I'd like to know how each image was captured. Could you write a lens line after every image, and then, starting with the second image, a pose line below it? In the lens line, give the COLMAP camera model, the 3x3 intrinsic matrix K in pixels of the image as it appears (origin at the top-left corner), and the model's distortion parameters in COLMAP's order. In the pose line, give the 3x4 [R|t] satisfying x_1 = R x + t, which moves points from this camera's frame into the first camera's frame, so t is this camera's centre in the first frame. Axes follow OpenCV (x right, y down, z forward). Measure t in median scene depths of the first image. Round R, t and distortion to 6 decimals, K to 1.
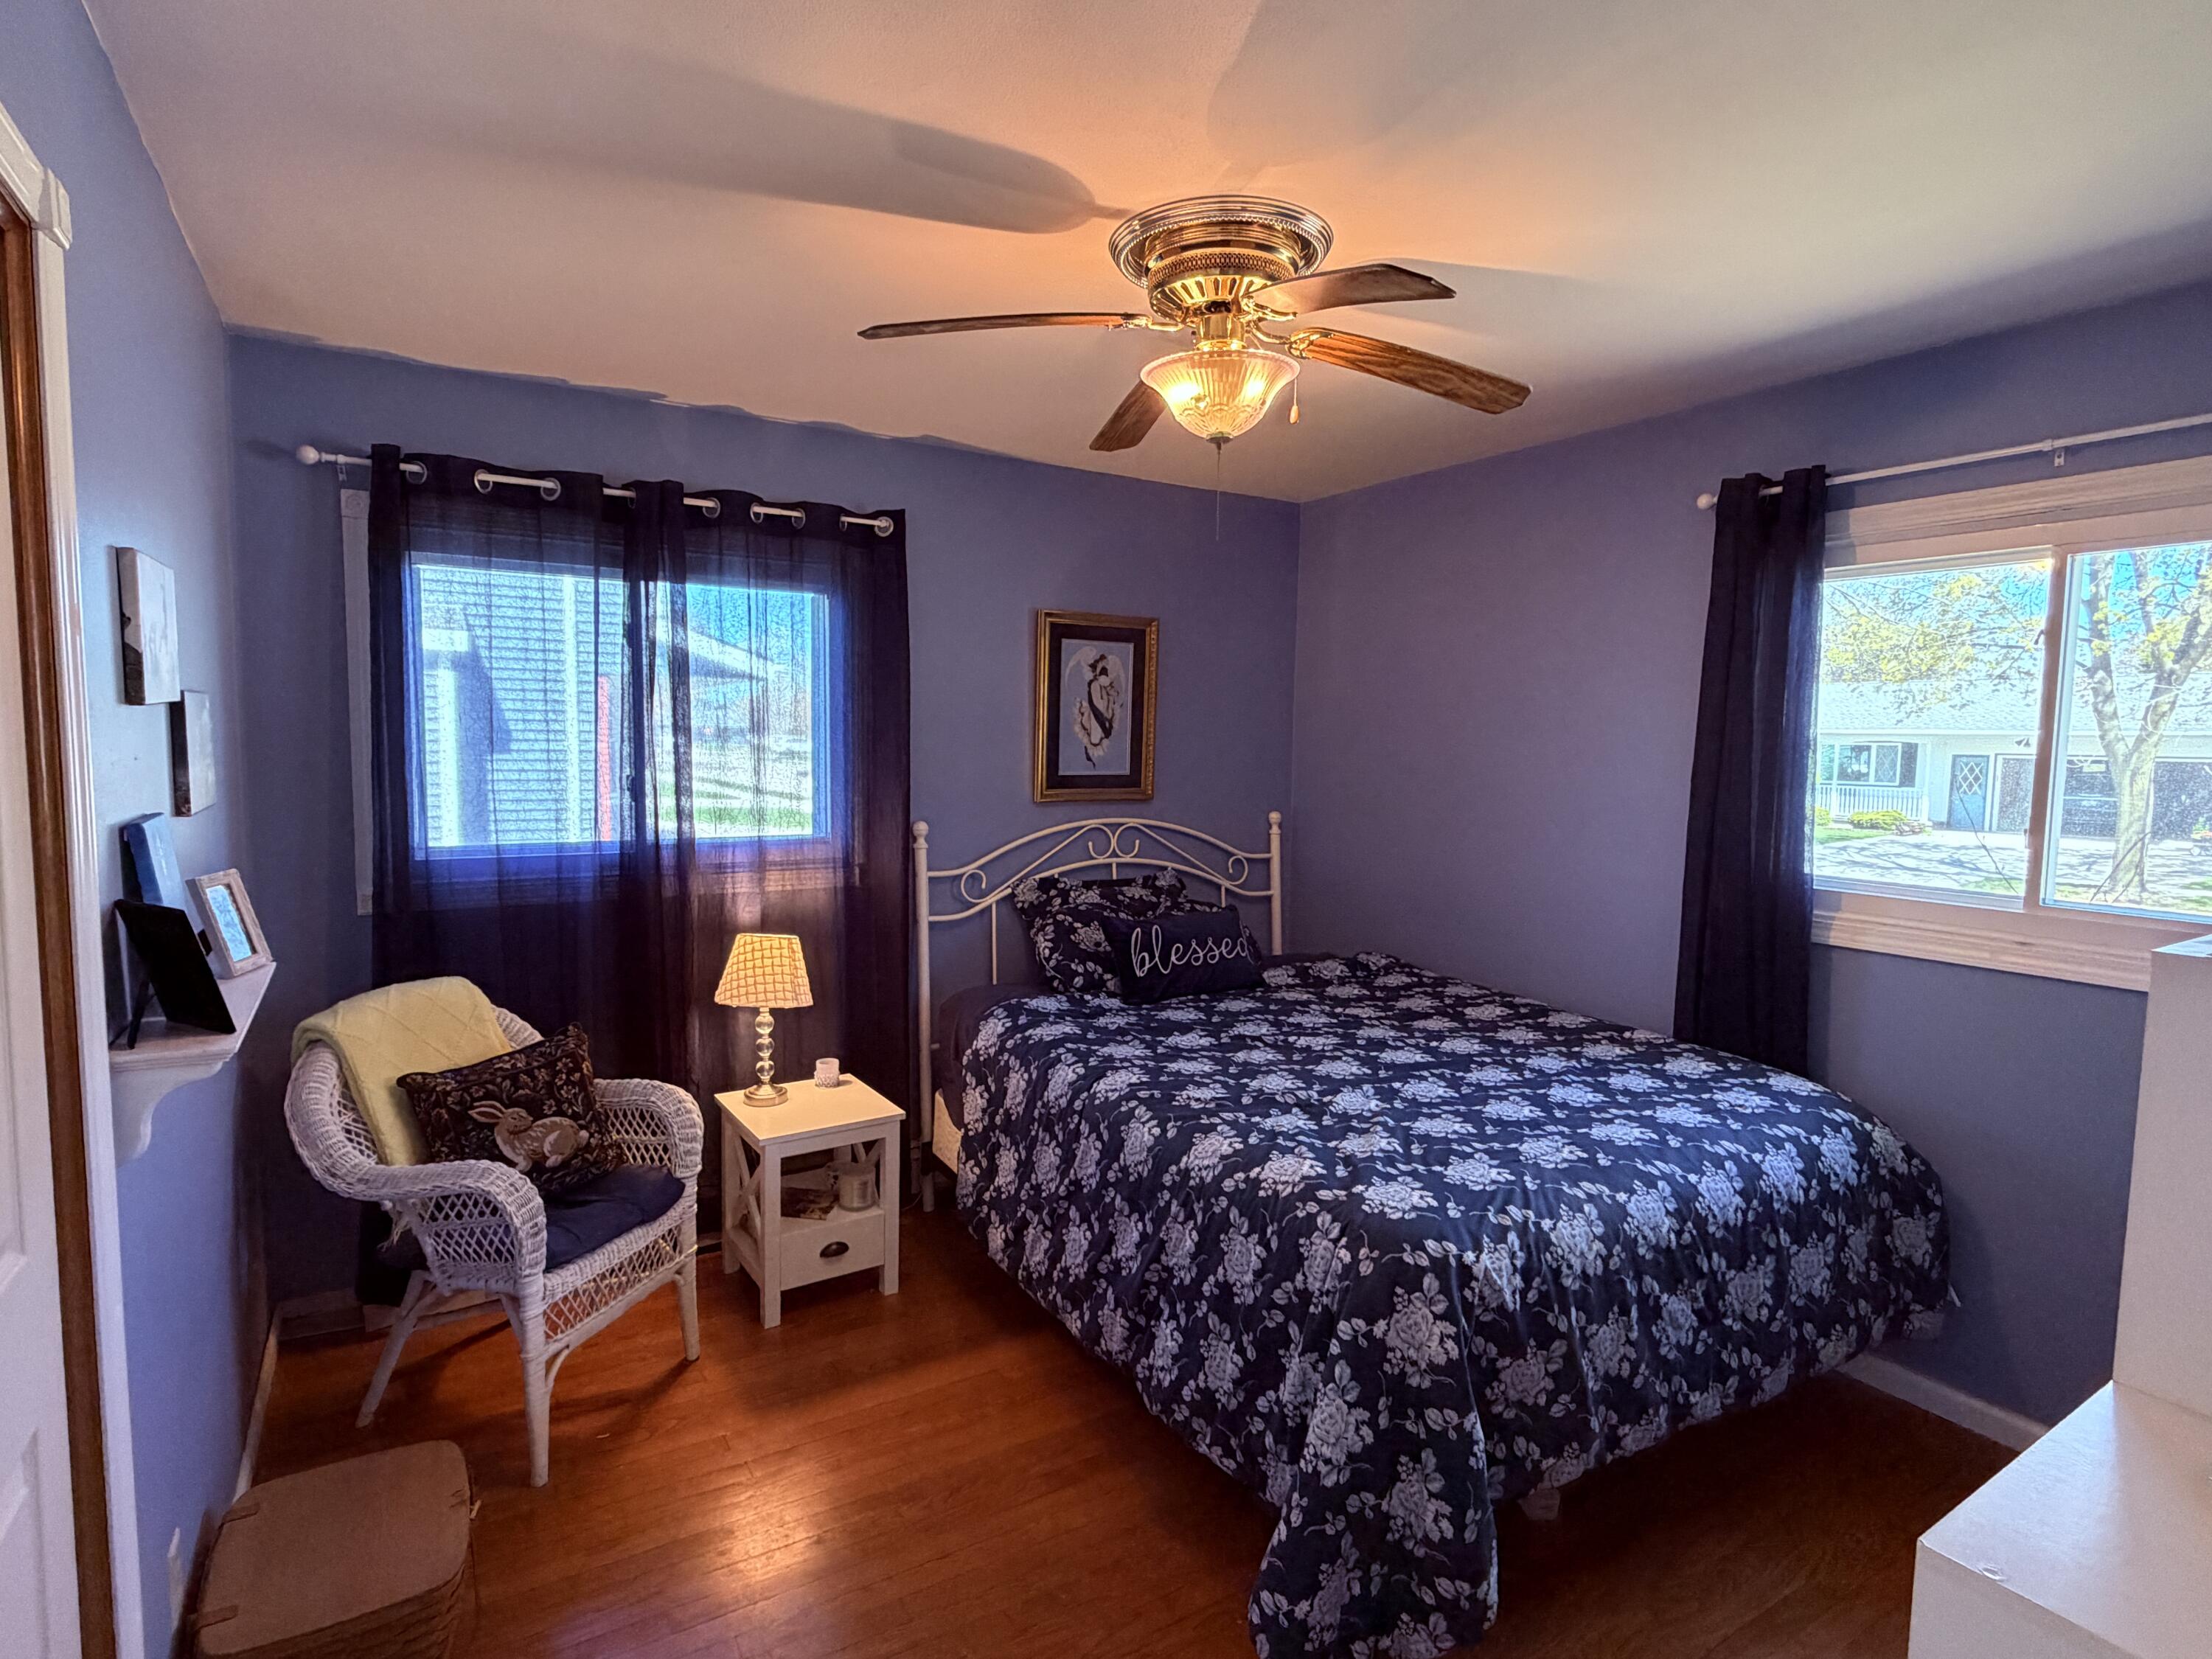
lens RADIAL K [[1153.1, 0, 1105.4], [0, 1153.1, 827.5], [0, 0, 1]] dist [0.005807, 0.000419]
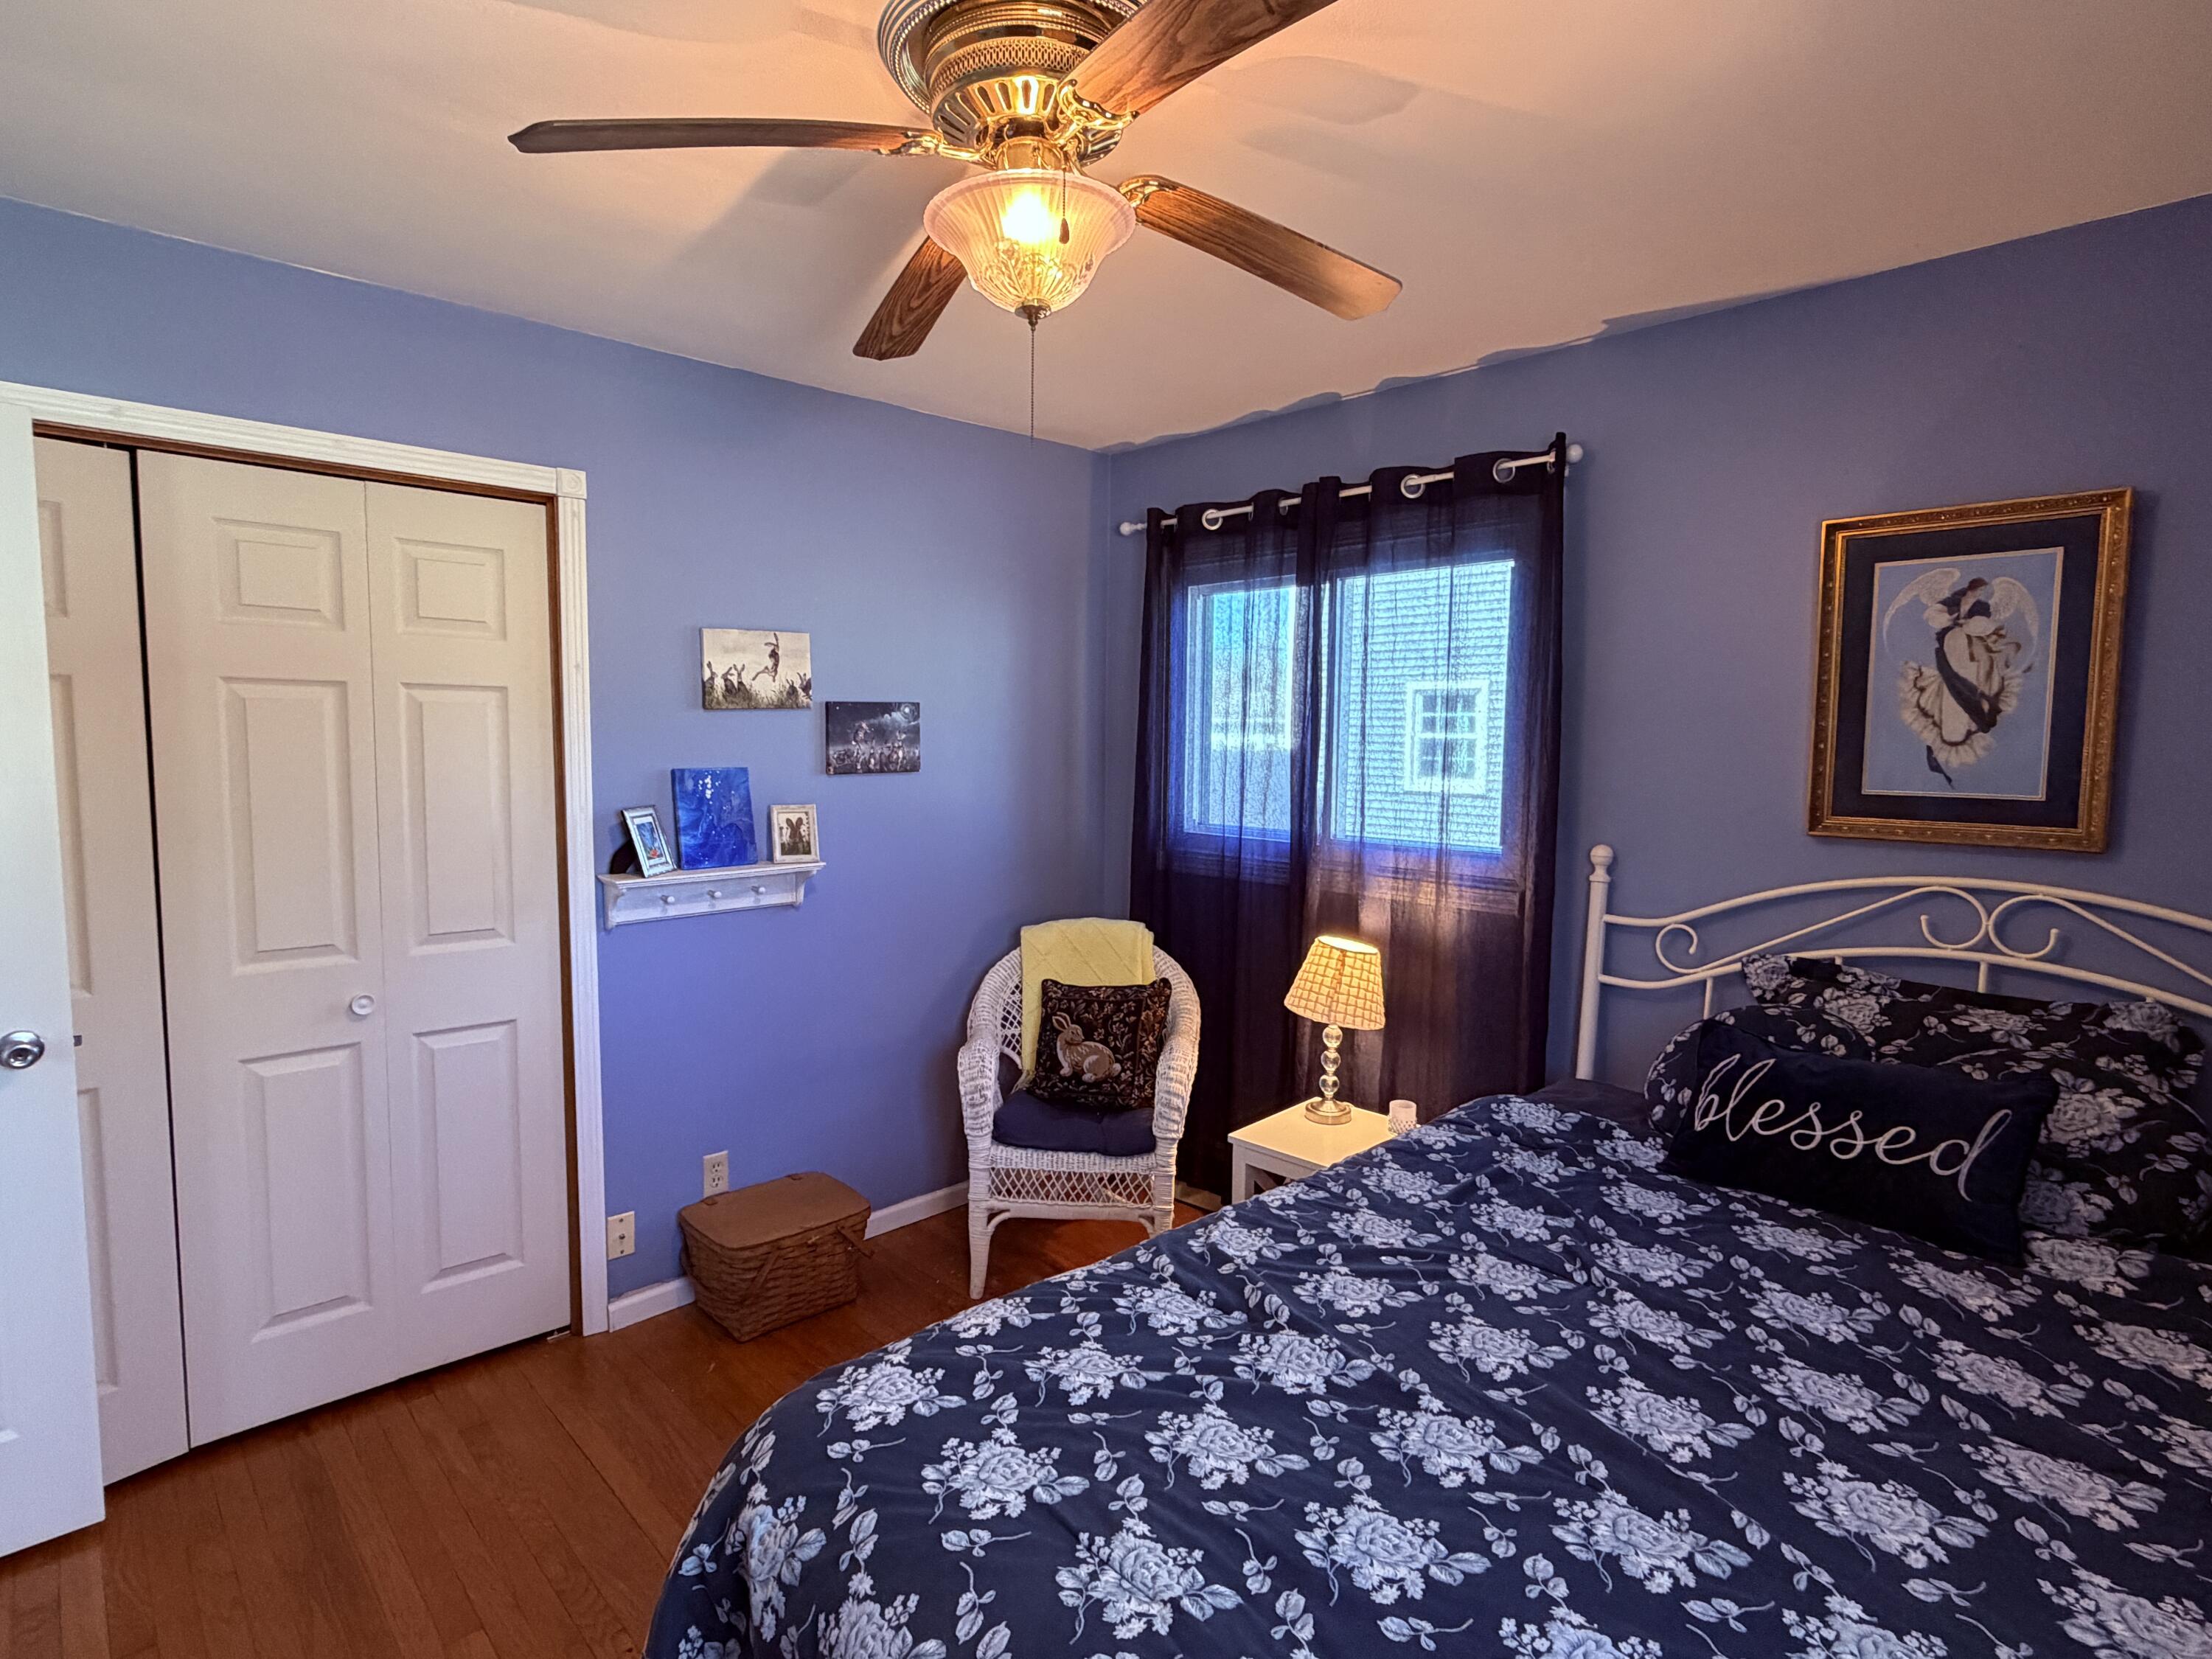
lens RADIAL K [[1153.1, 0, 1103.4], [0, 1153.1, 833.6], [0, 0, 1]] dist [0.005807, 0.000419]
pose [[0.199205, 0.072907, -0.977242, 0.515460], [-0.084842, 0.994767, 0.056920, -0.028721], [0.976278, 0.071573, 0.204348, 0.549998]]
